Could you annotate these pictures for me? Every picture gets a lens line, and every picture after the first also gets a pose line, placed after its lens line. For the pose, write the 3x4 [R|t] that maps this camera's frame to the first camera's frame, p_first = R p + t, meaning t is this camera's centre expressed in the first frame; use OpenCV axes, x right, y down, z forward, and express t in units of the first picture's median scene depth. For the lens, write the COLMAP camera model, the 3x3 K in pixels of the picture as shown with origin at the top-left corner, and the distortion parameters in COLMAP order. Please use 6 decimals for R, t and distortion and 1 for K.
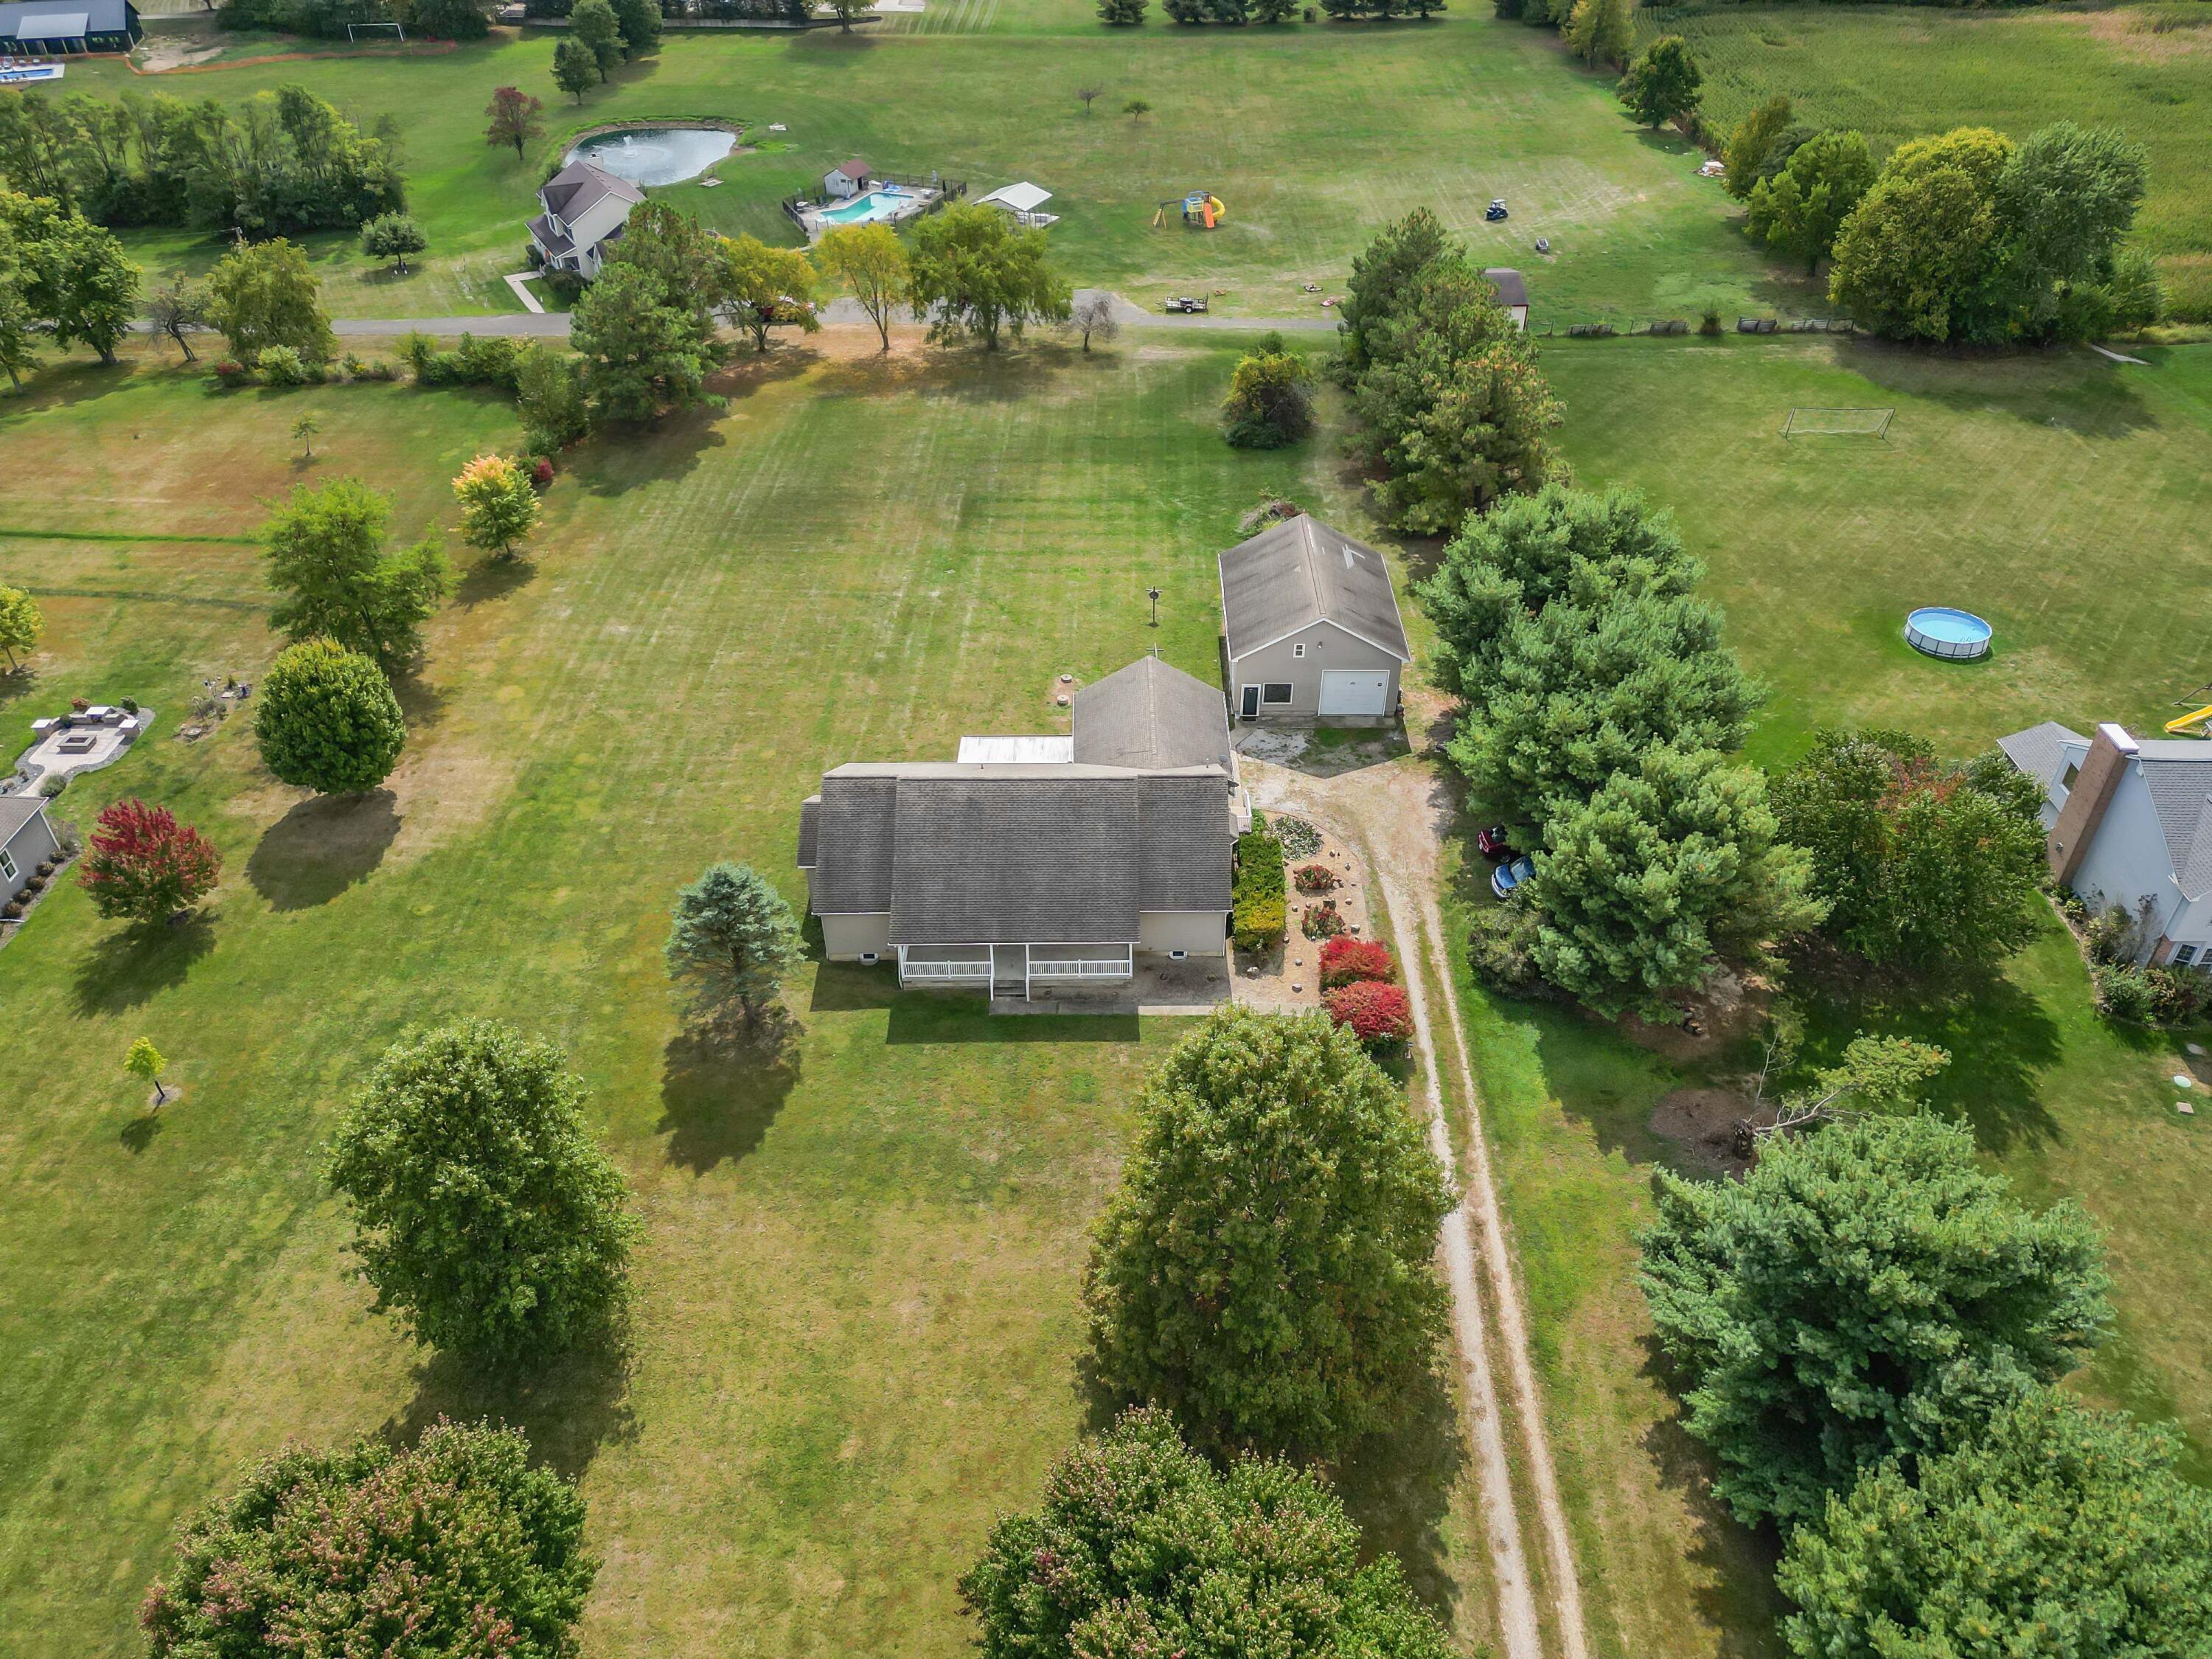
lens RADIAL K [[1551.8, 0, 1108.0], [0, 1551.8, 826.2], [0, 0, 1]] dist [0.054822, -0.048401]
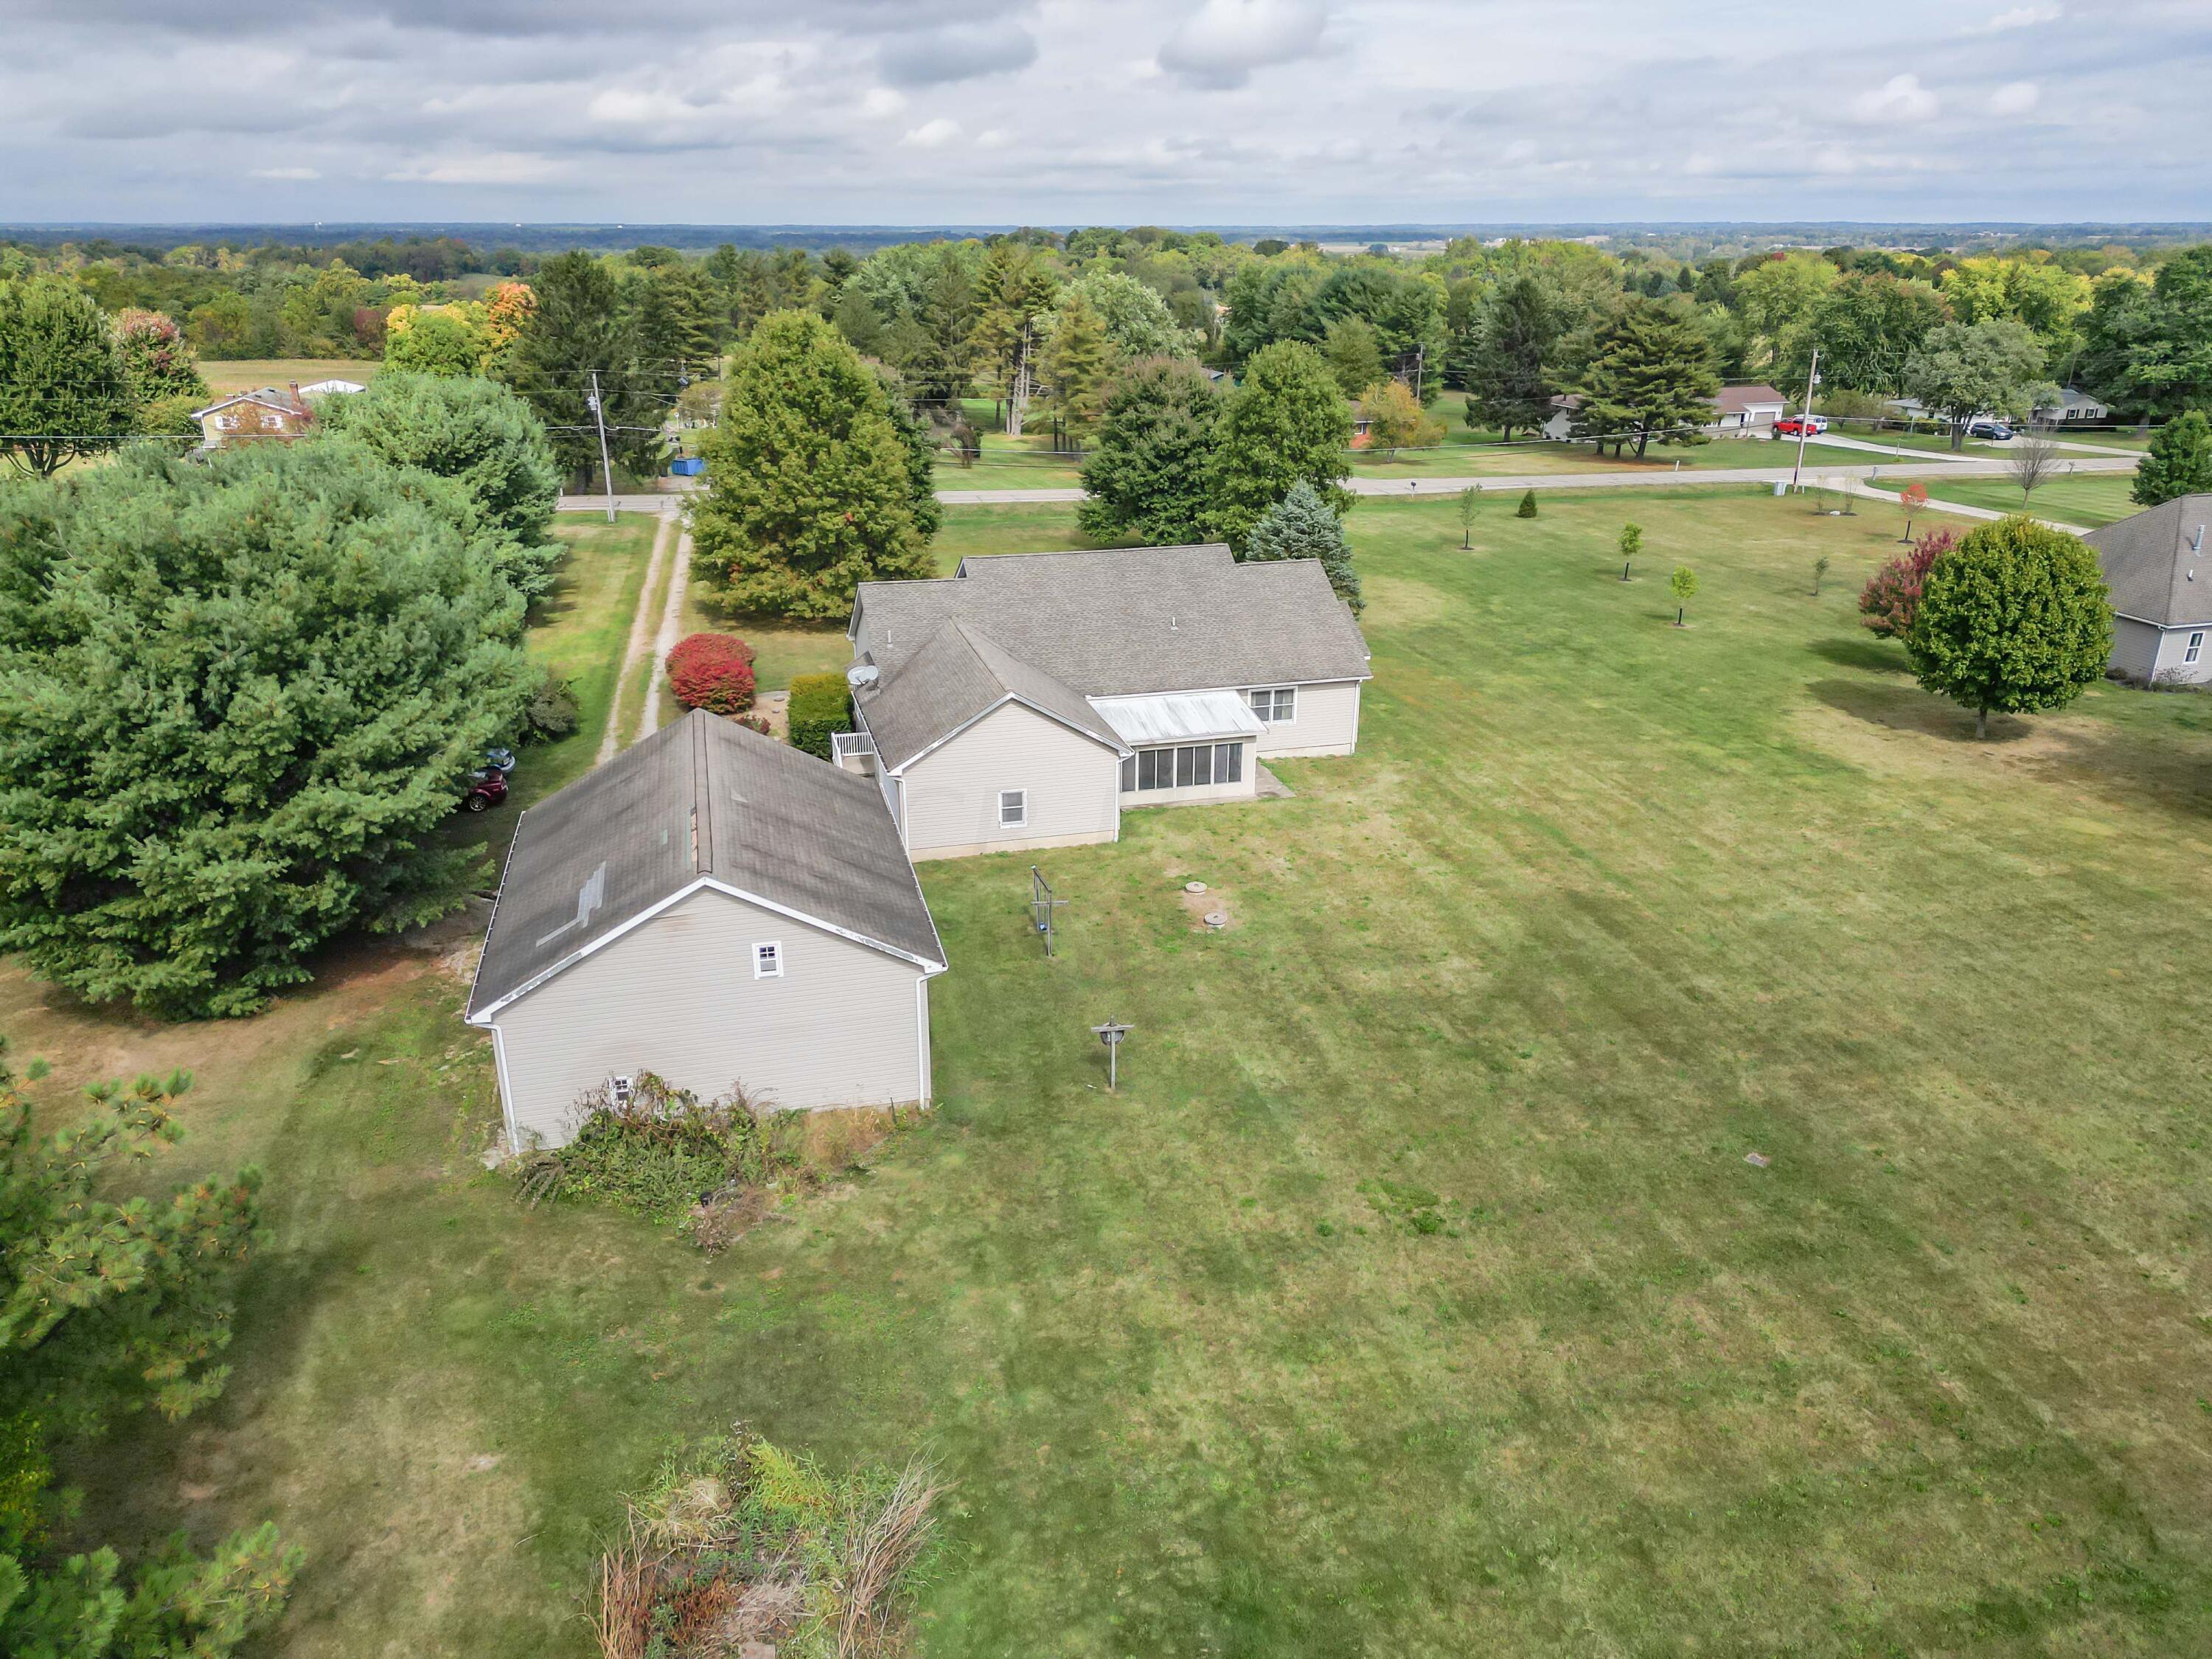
lens RADIAL K [[1551.8, 0, 1113.9], [0, 1551.8, 823.7], [0, 0, 1]] dist [0.054822, -0.048401]
pose [[-0.965753, 0.092780, -0.242309, 0.149569], [-0.155407, 0.541000, 0.826540, -0.628823], [0.207776, 0.835889, -0.508053, 1.466741]]
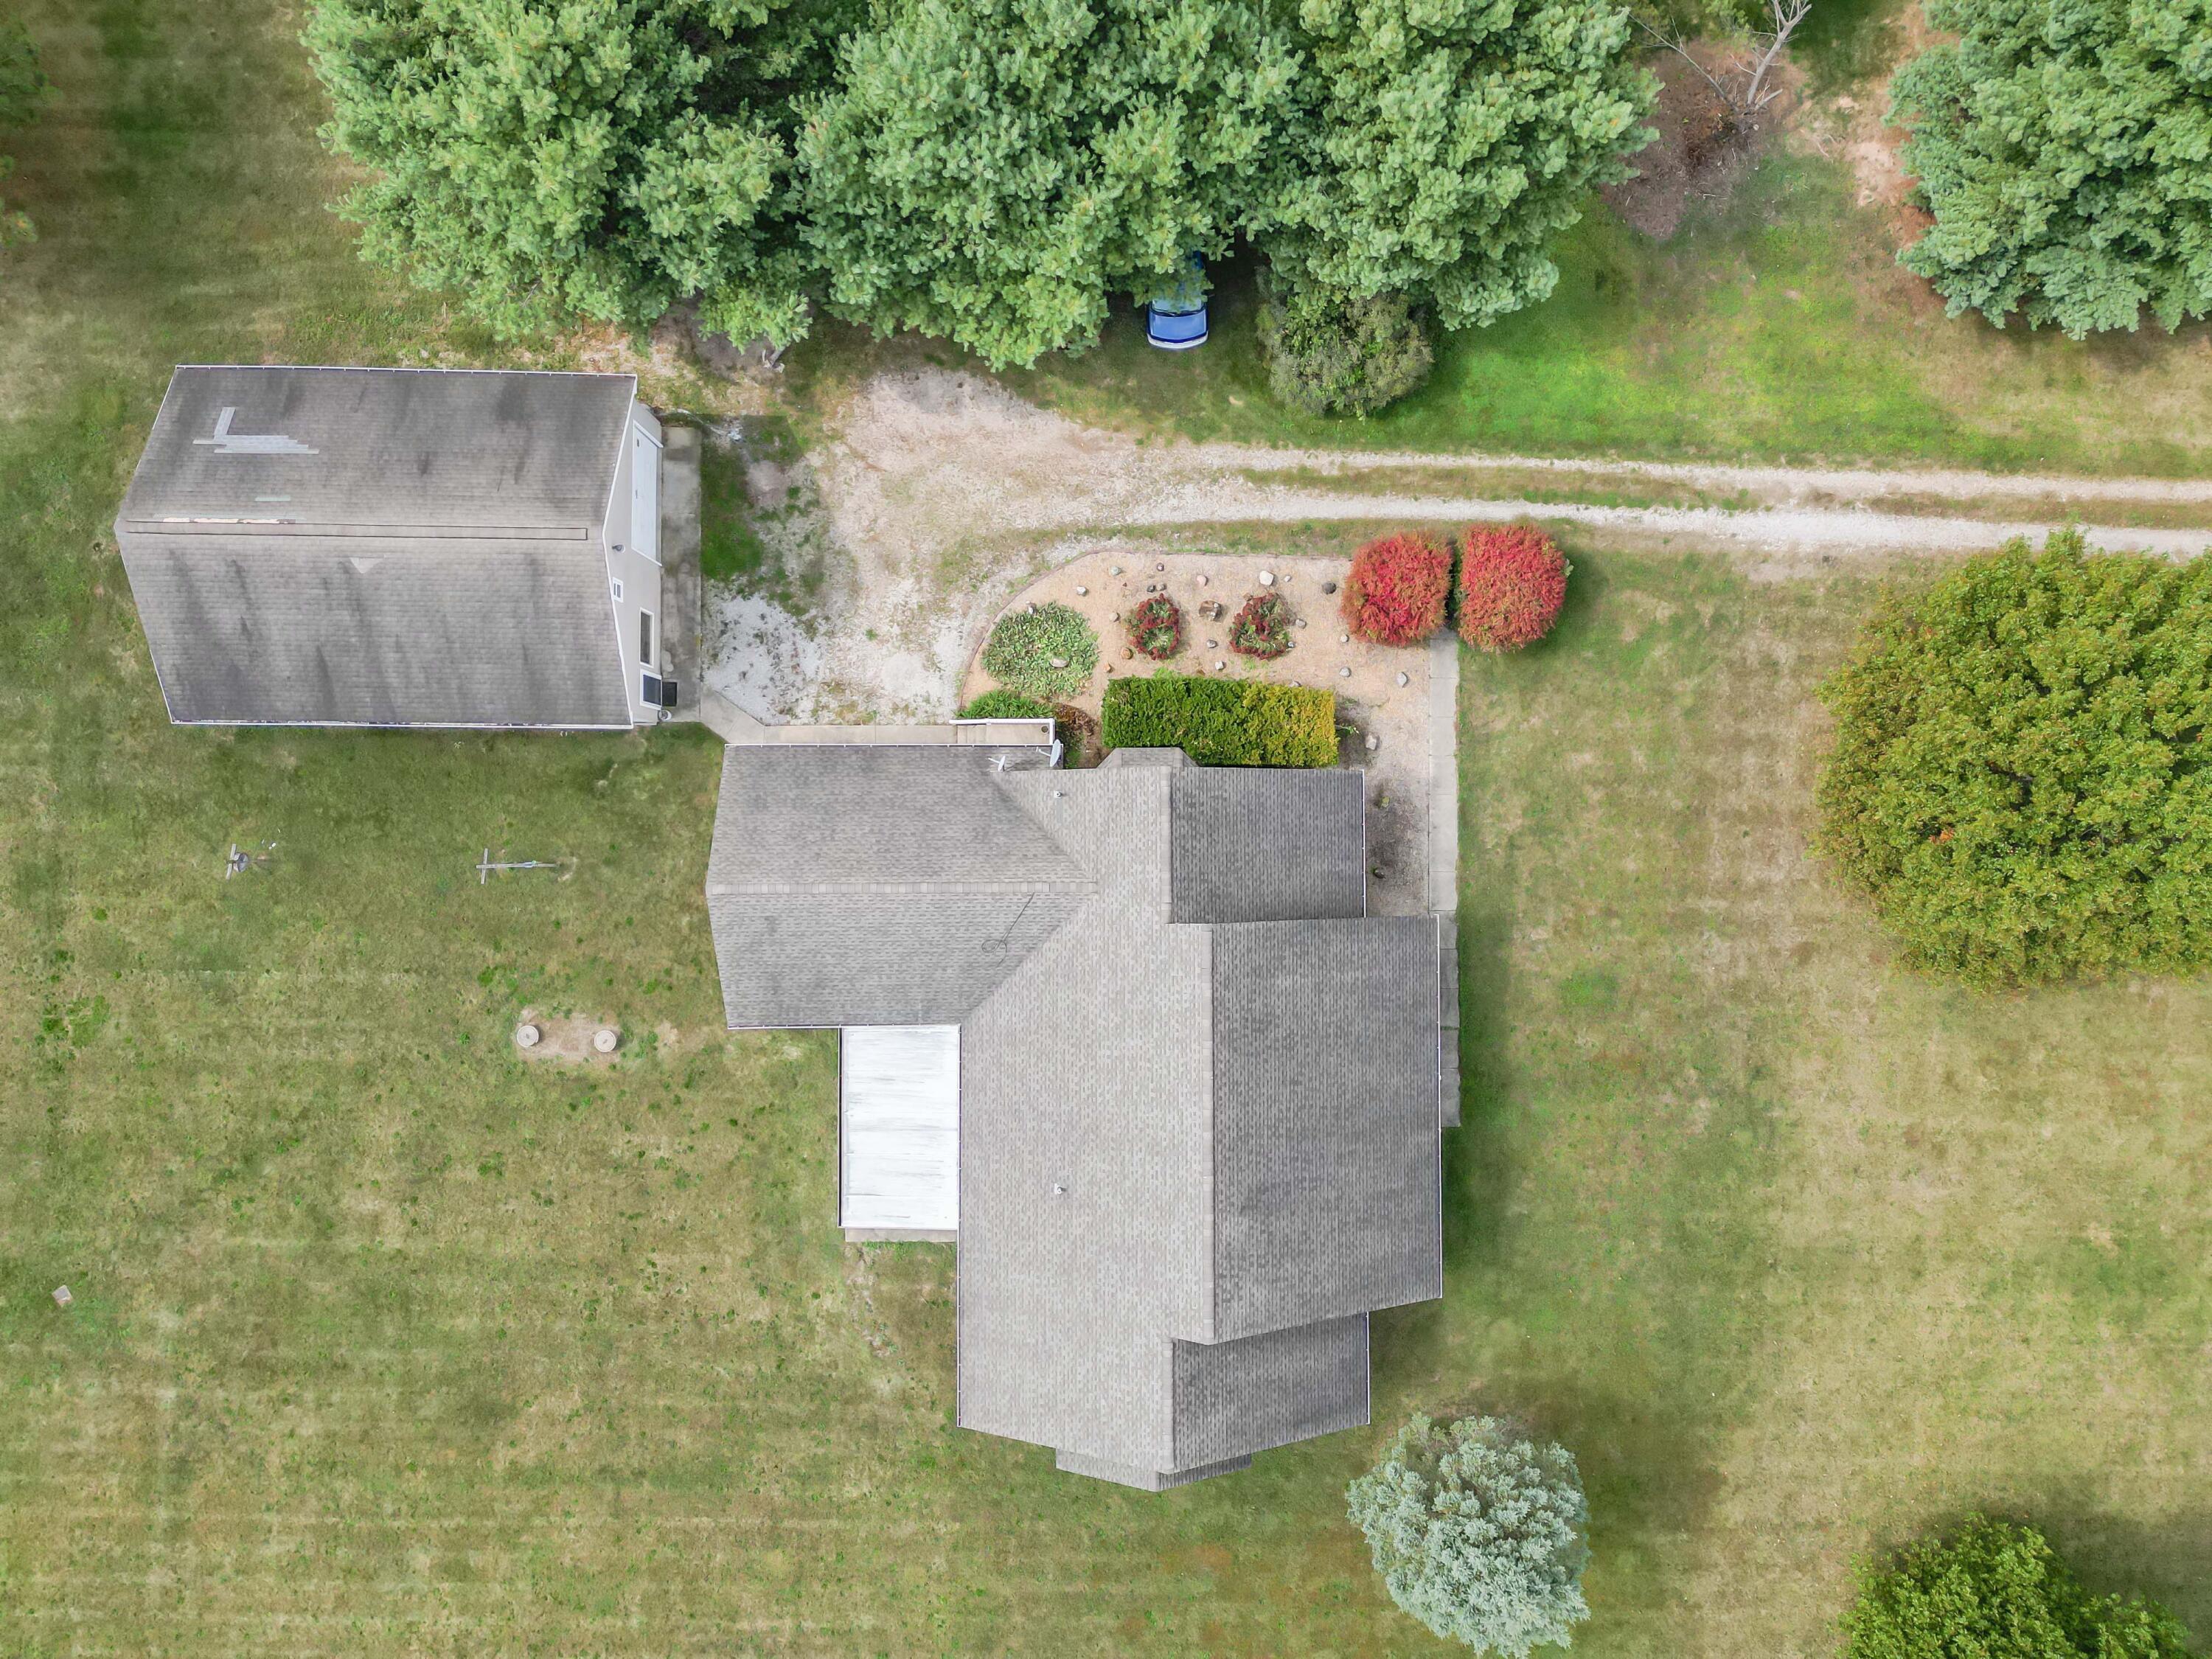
lens RADIAL K [[1551.8, 0, 1115.3], [0, 1551.8, 832.2], [0, 0, 1]] dist [0.054822, -0.048401]
pose [[0.000837, -0.999997, 0.002185, 0.048503], [0.594489, 0.002255, 0.804101, -0.480348], [-0.804104, 0.000626, 0.594489, 0.635931]]
